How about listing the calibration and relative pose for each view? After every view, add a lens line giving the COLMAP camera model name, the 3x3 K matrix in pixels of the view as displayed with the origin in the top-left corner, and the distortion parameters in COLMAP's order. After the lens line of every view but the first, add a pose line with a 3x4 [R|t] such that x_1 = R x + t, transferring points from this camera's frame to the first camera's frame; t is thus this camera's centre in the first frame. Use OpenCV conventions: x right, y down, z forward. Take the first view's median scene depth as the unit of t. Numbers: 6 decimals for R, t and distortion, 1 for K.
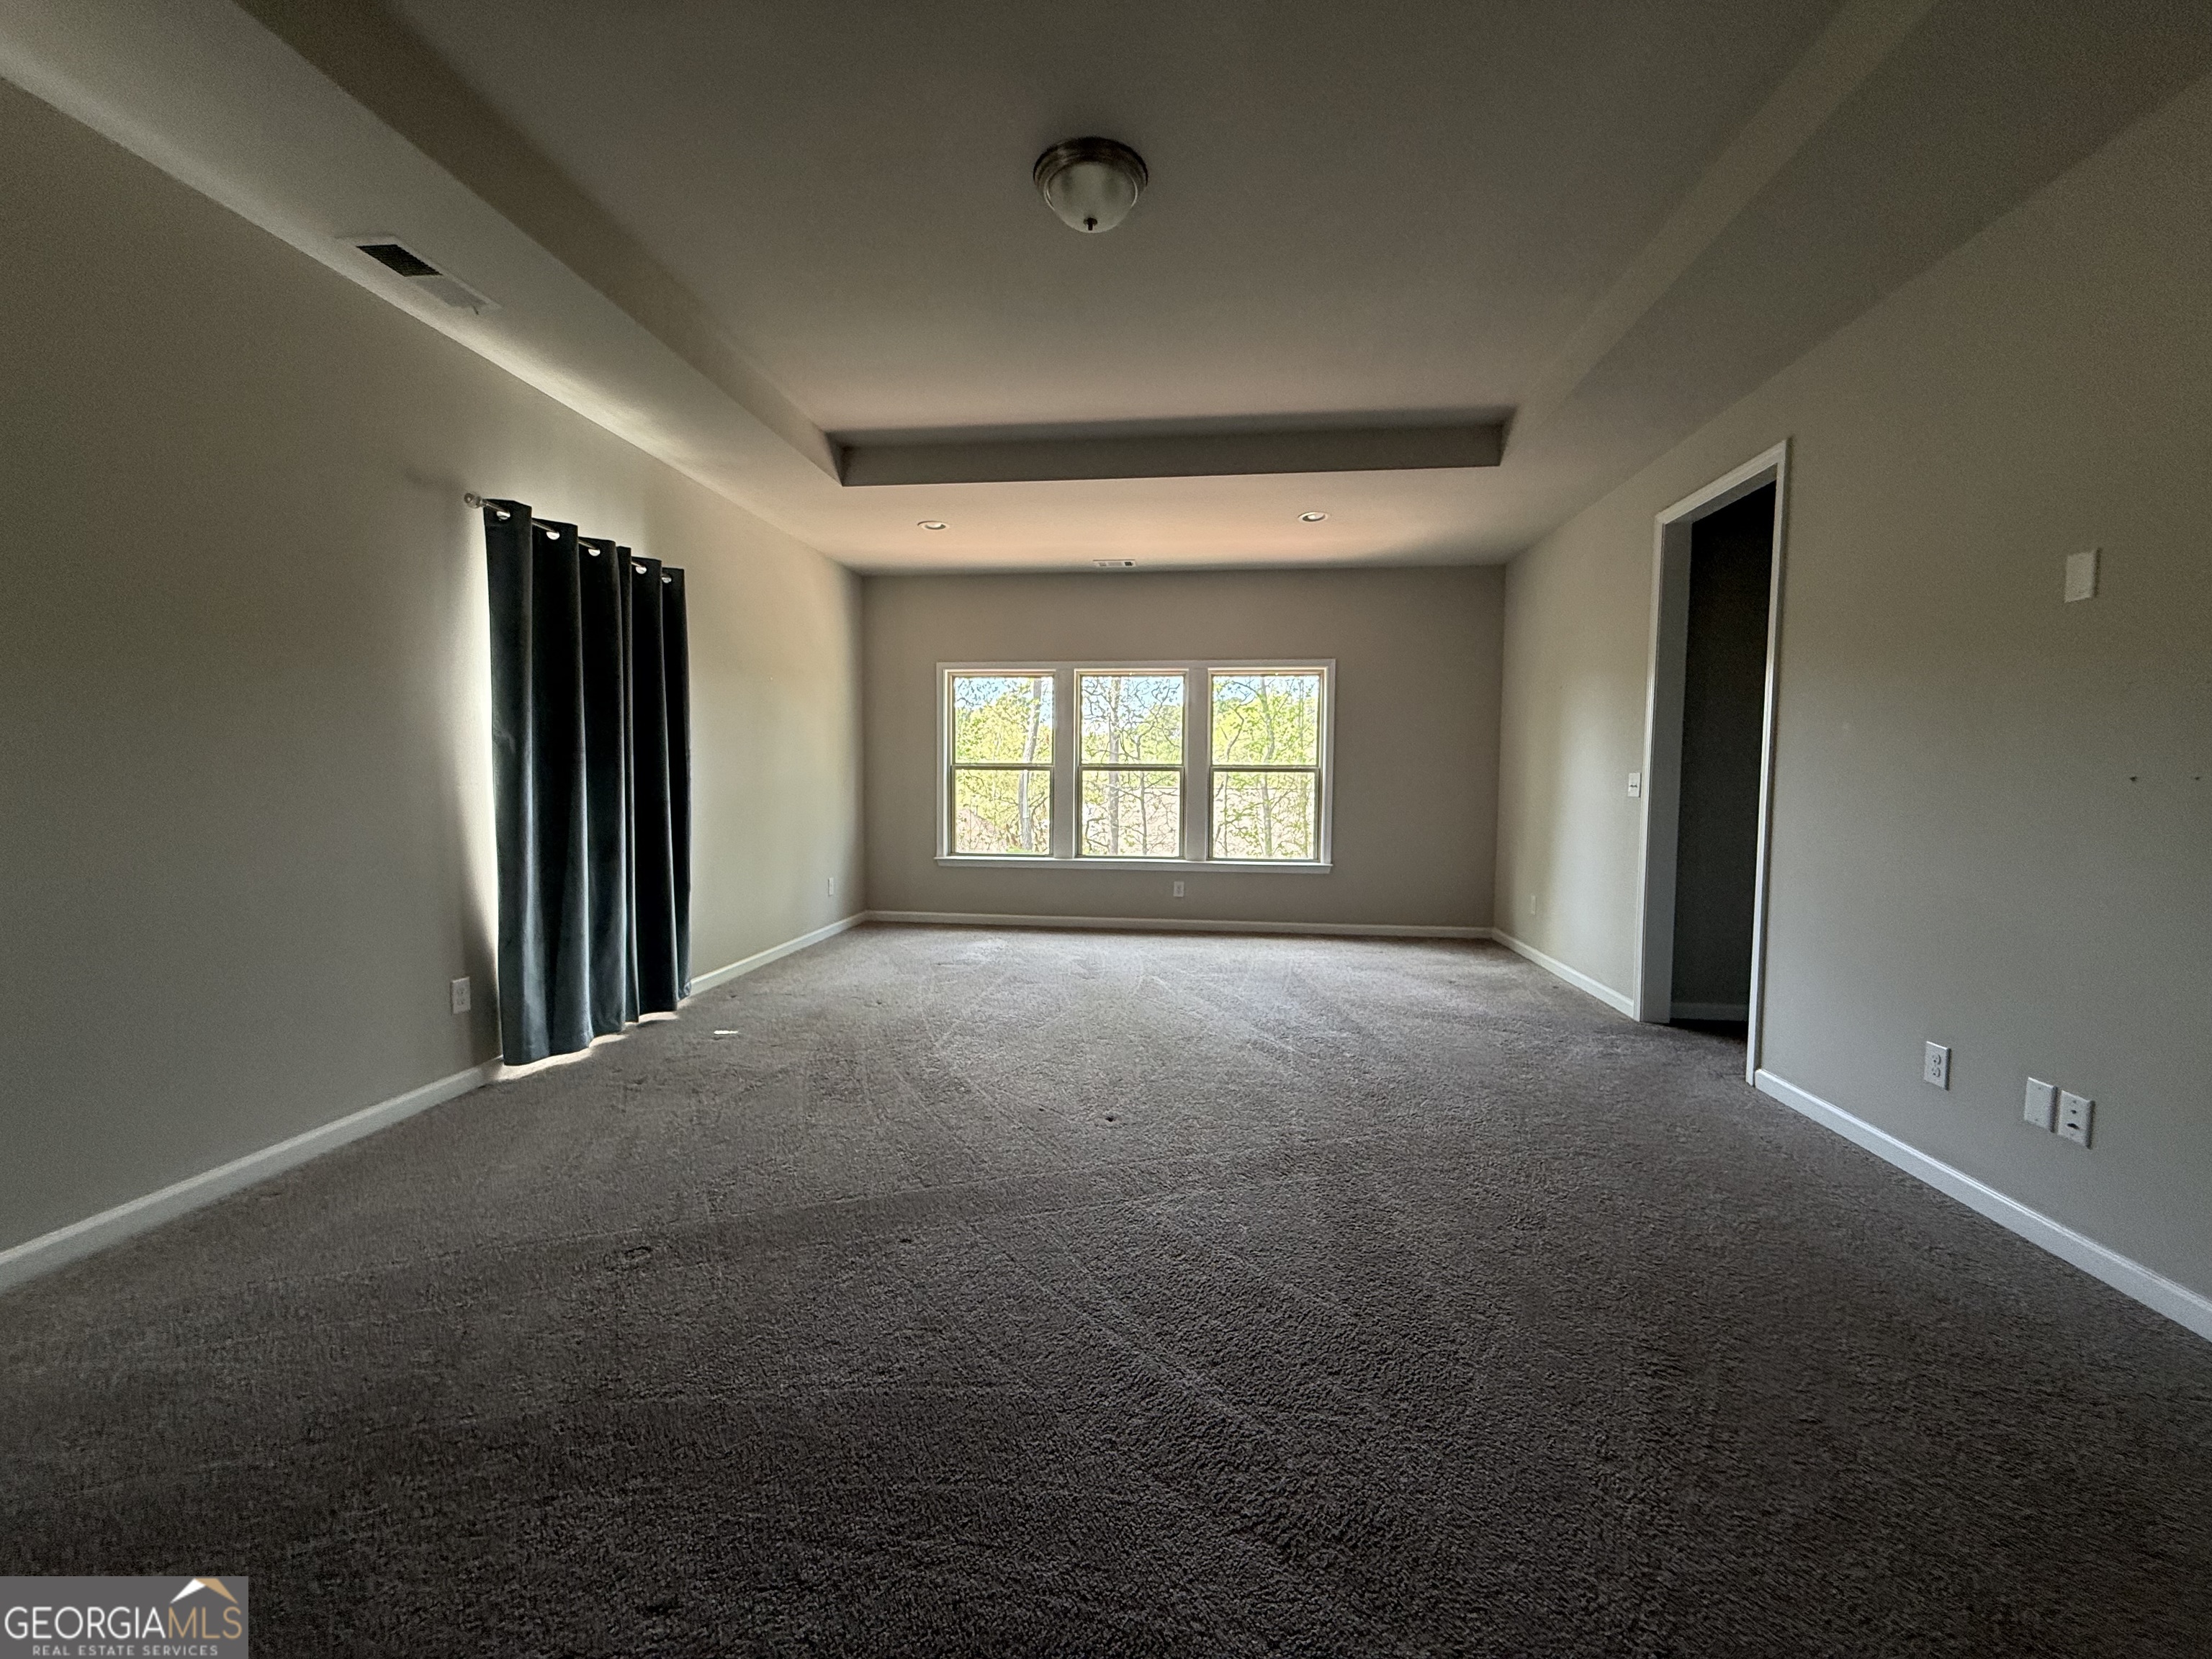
lens RADIAL K [[881.3, 0, 1099.9], [0, 881.3, 825.9], [0, 0, 1]] dist [0.000440, 0.000277]
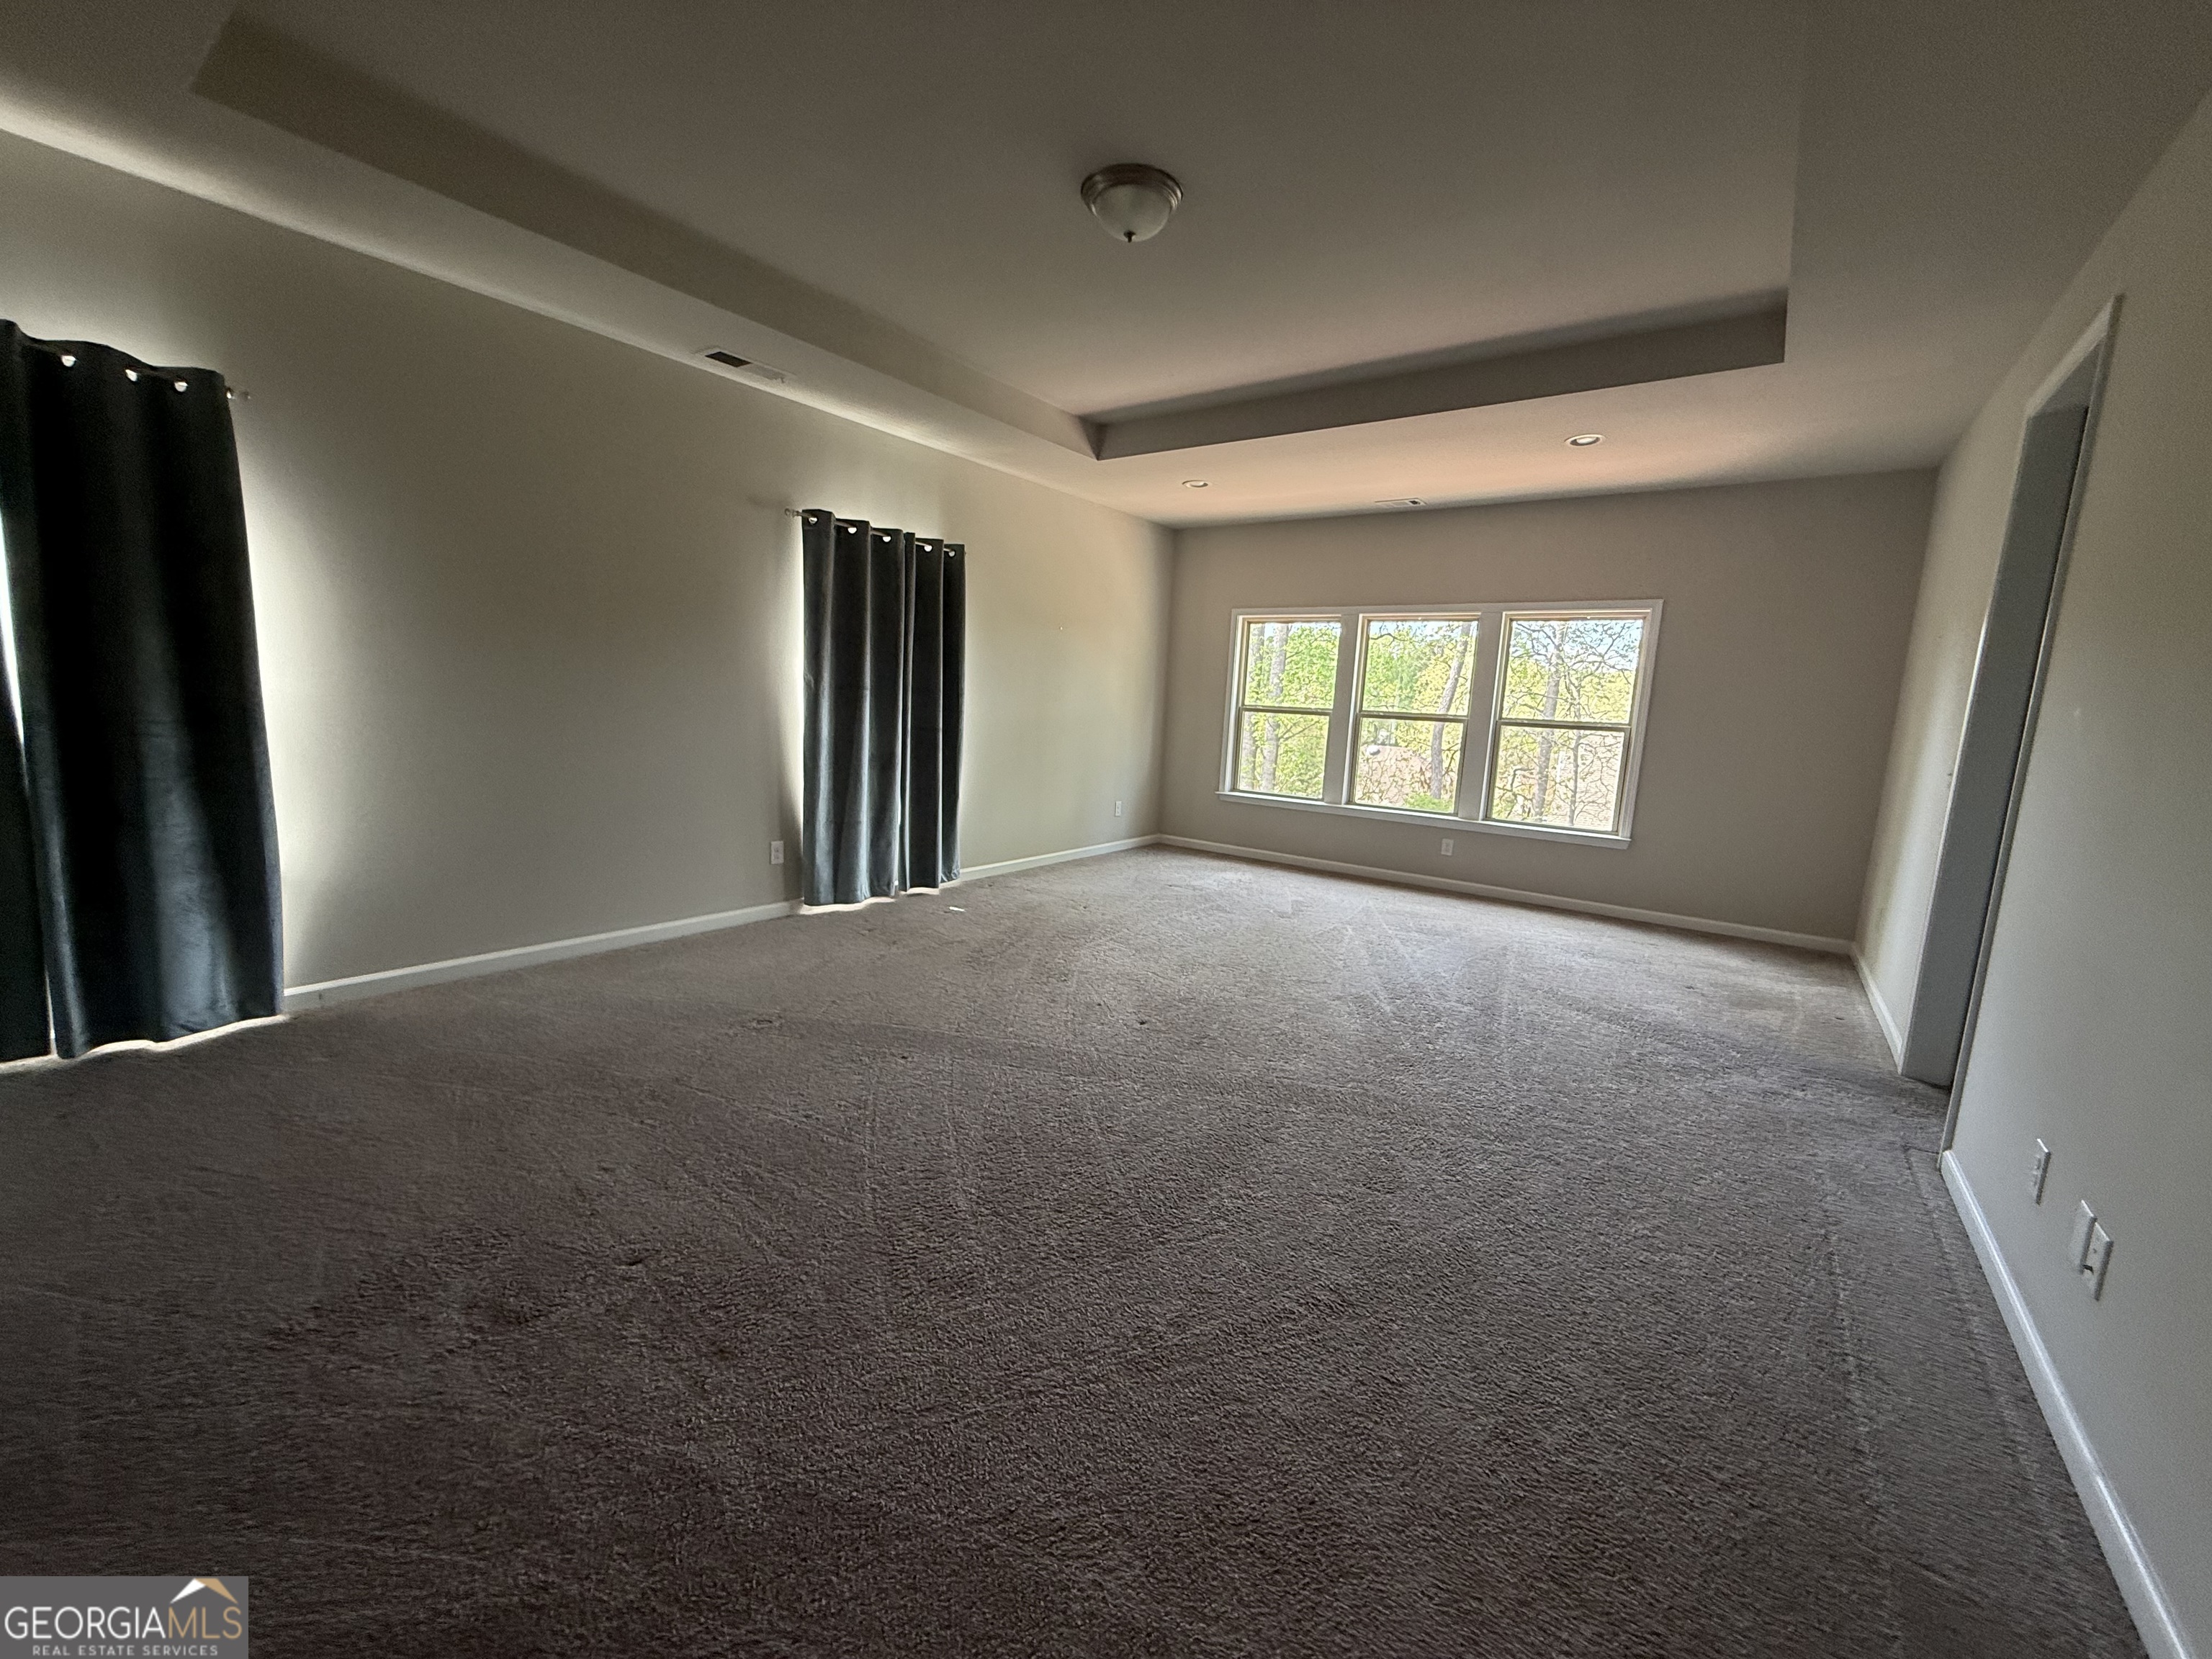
lens RADIAL K [[881.3, 0, 1099.9], [0, 881.3, 825.9], [0, 0, 1]] dist [0.000440, 0.000277]
pose [[0.868745, 0.104920, -0.484019, 0.336173], [-0.068822, 0.993395, 0.091811, -0.019640], [0.490455, -0.046449, 0.870228, -0.019201]]
